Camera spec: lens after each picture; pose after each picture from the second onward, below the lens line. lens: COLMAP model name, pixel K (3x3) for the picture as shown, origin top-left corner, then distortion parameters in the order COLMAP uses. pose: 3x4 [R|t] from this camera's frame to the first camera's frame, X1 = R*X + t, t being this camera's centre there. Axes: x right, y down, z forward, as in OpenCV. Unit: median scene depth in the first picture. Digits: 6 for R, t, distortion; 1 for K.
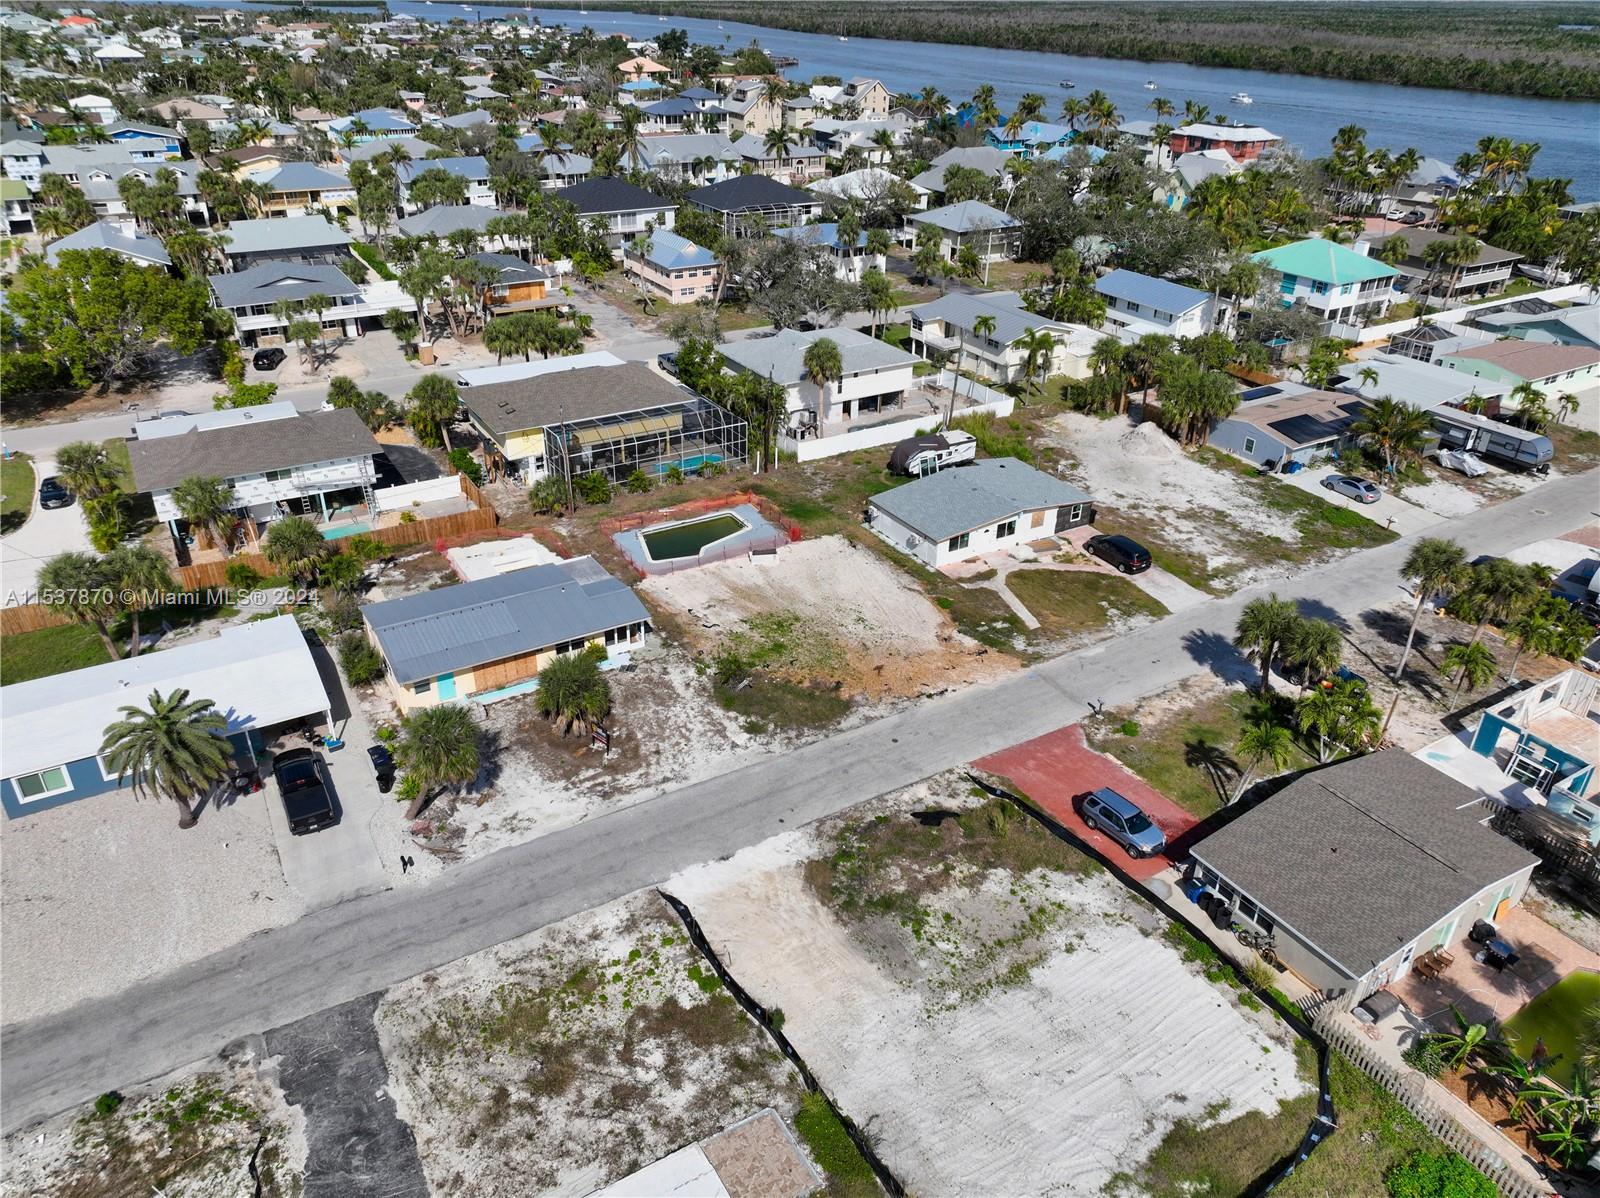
lens RADIAL K [[1123.8, 0, 805.3], [0, 1123.8, 592.0], [0, 0, 1]] dist [-0.004804, 0.022988]
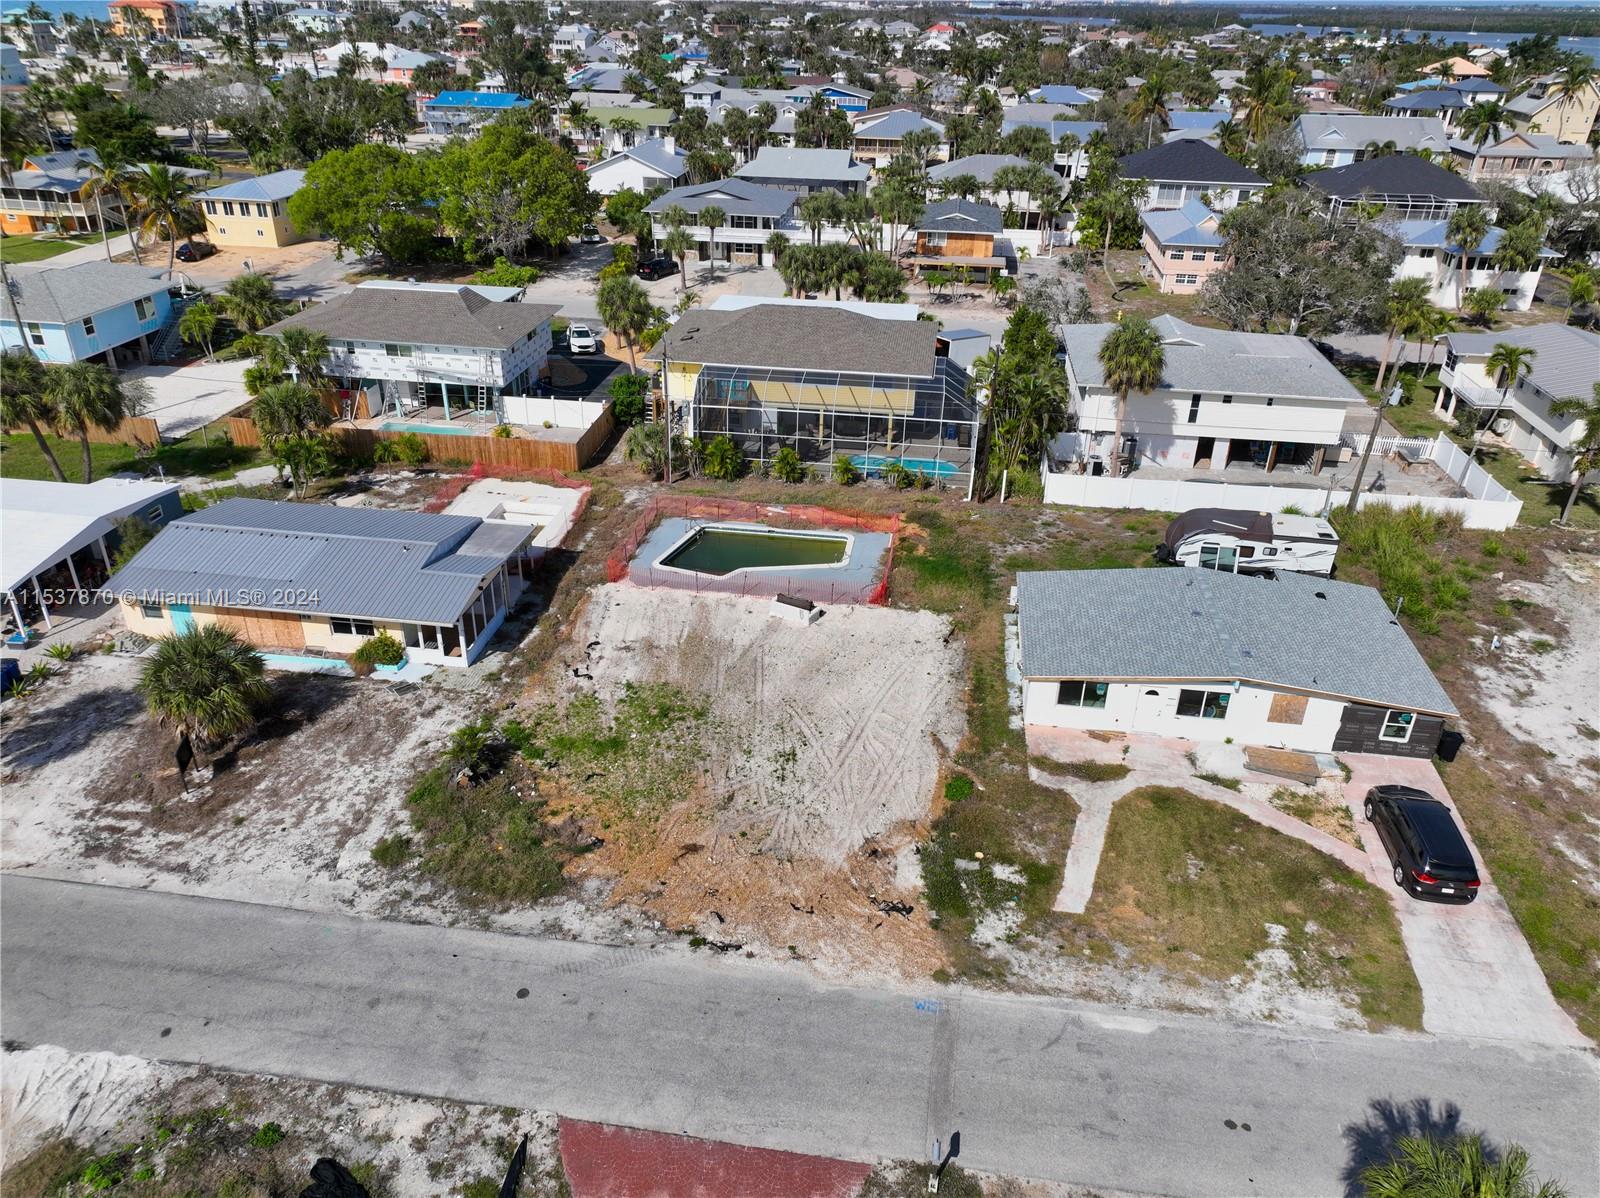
lens RADIAL K [[1123.8, 0, 805.3], [0, 1123.8, 592.0], [0, 0, 1]] dist [-0.004804, 0.022988]
pose [[0.775701, 0.292078, -0.559444, 0.289730], [-0.305164, 0.949528, 0.072609, -0.080537], [0.552415, 0.114399, 0.825682, 0.451703]]
